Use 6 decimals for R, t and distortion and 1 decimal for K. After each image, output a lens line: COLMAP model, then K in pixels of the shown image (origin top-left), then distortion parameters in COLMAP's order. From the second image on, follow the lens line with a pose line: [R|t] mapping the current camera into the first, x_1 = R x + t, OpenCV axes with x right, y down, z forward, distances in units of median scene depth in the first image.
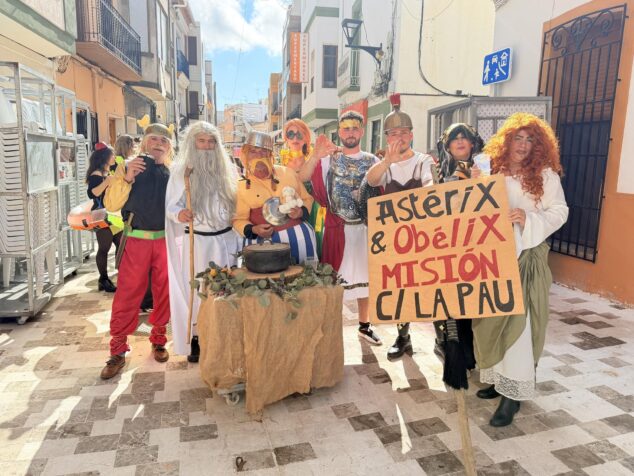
lens RADIAL K [[487.5, 0, 317.0], [0, 487.5, 238.0], [0, 0, 1]] dist [0.006407, -0.004568]
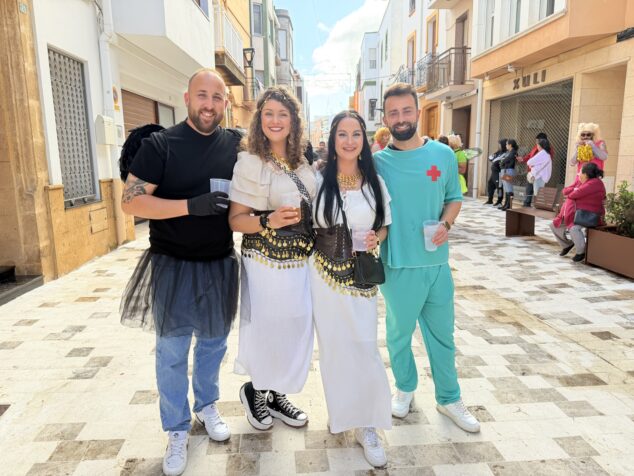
lens RADIAL K [[455.7, 0, 317.0], [0, 455.7, 238.0], [0, 0, 1]] dist [0.038840, -0.044369]
pose [[0.984059, -0.005306, -0.177766, 0.179671], [0.006914, 0.999941, 0.008427, 0.208349], [0.177711, -0.009522, 0.984037, -1.195352]]
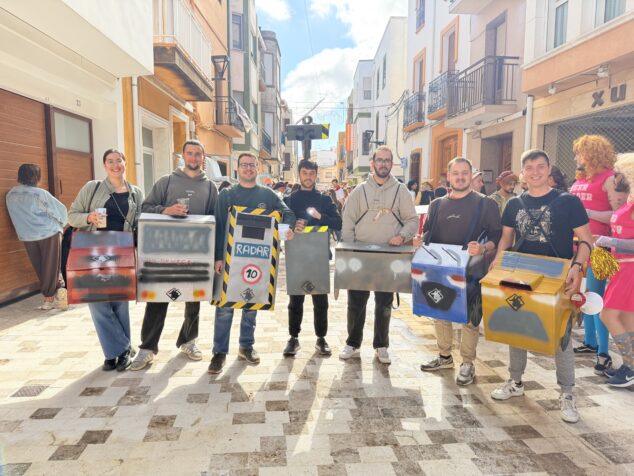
lens RADIAL K [[455.7, 0, 317.0], [0, 455.7, 238.0], [0, 0, 1]] dist [0.038840, -0.044369]
pose [[0.989107, -0.000557, -0.147197, 0.127105], [-0.009352, 0.997735, -0.066617, 0.152529], [0.146901, 0.067268, 0.986861, -0.912656]]
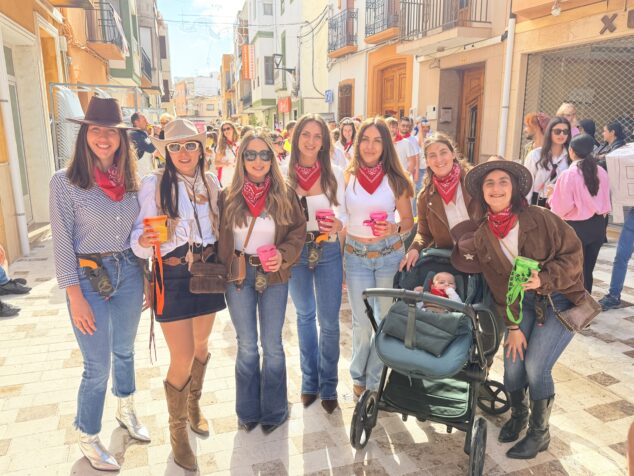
lens RADIAL K [[509.1, 0, 317.0], [0, 509.1, 238.0], [0, 0, 1]] dist [0.048447, -0.056597]
pose [[0.995888, -0.043032, 0.079719, 0.032548], [0.039003, 0.997914, 0.051437, 0.122324], [-0.081766, -0.048117, 0.995489, -0.829292]]
